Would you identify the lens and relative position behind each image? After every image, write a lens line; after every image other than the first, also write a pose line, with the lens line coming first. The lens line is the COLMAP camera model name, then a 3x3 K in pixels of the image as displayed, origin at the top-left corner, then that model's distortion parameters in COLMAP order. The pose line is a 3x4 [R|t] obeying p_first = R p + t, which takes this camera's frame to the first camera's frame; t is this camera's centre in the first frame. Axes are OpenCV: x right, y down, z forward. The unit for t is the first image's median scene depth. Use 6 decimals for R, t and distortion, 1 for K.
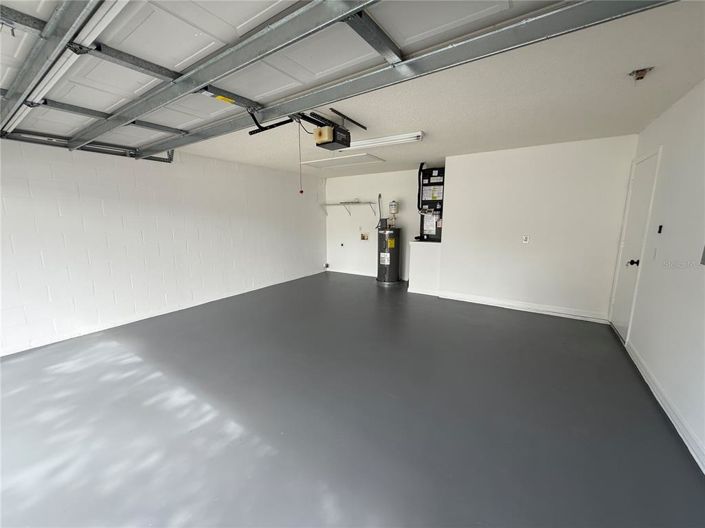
lens RADIAL K [[281.6, 0, 350.1], [0, 281.6, 264.9], [0, 0, 1]] dist [0.000770, -0.000009]
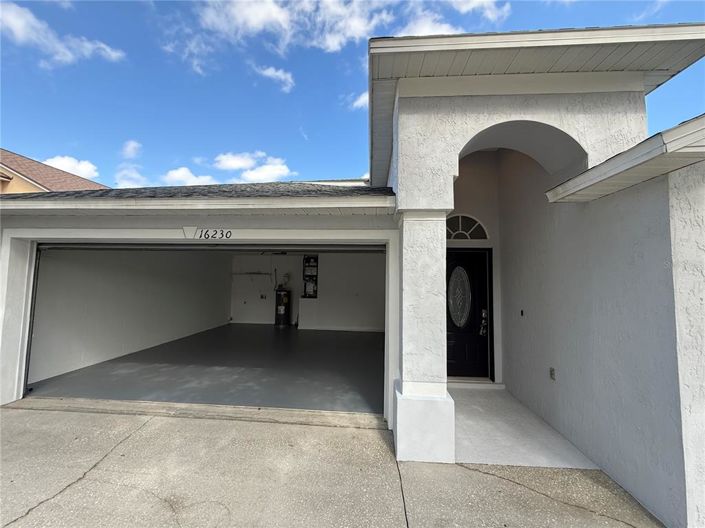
lens RADIAL K [[281.6, 0, 352.5], [0, 281.6, 263.3], [0, 0, 1]] dist [0.000770, -0.000009]
pose [[0.867146, 0.051636, 0.495369, -0.327656], [0.063490, 0.975036, -0.212775, 0.085433], [-0.493990, 0.215958, 0.842221, -0.579704]]
